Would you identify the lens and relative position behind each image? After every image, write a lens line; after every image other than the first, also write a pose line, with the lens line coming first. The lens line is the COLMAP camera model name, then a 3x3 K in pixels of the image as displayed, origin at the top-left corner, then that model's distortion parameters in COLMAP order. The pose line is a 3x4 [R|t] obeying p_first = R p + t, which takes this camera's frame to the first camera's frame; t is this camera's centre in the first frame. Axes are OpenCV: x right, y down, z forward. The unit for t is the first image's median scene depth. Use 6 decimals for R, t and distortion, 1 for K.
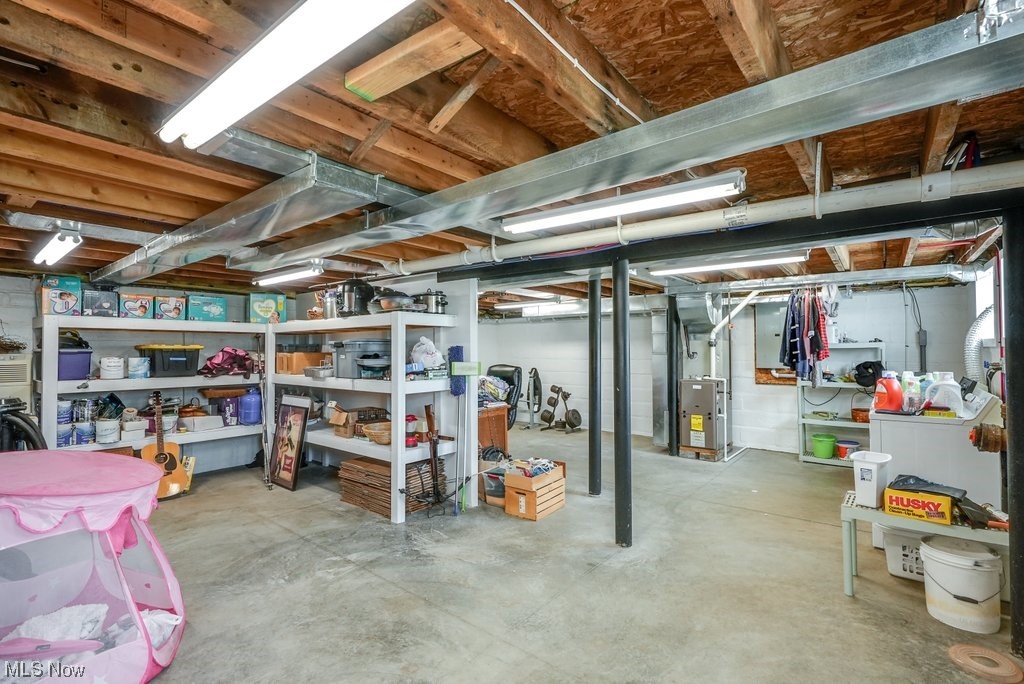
lens RADIAL K [[461.3, 0, 543.7], [0, 461.3, 344.6], [0, 0, 1]] dist [-0.001593, -0.000112]
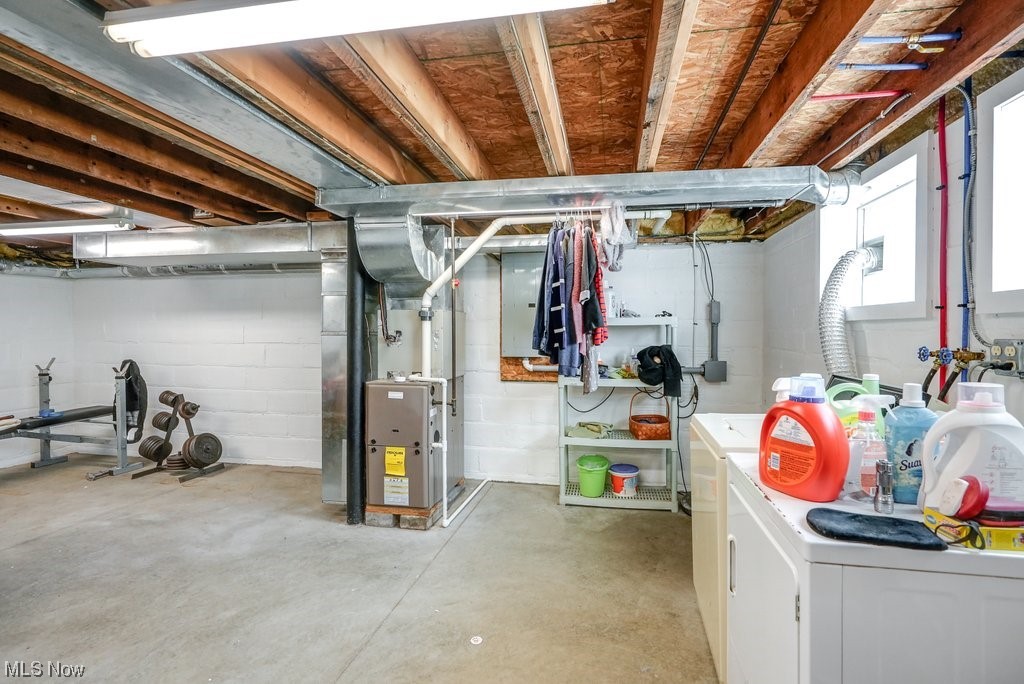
lens RADIAL K [[458.8, 0, 528.3], [0, 458.8, 343.6], [0, 0, 1]] dist [-0.001596, 0.000322]
pose [[0.900338, -0.003712, 0.435175, 0.238408], [-0.010801, 0.999465, 0.030872, 0.013672], [-0.435057, -0.032496, 0.899816, 0.452542]]
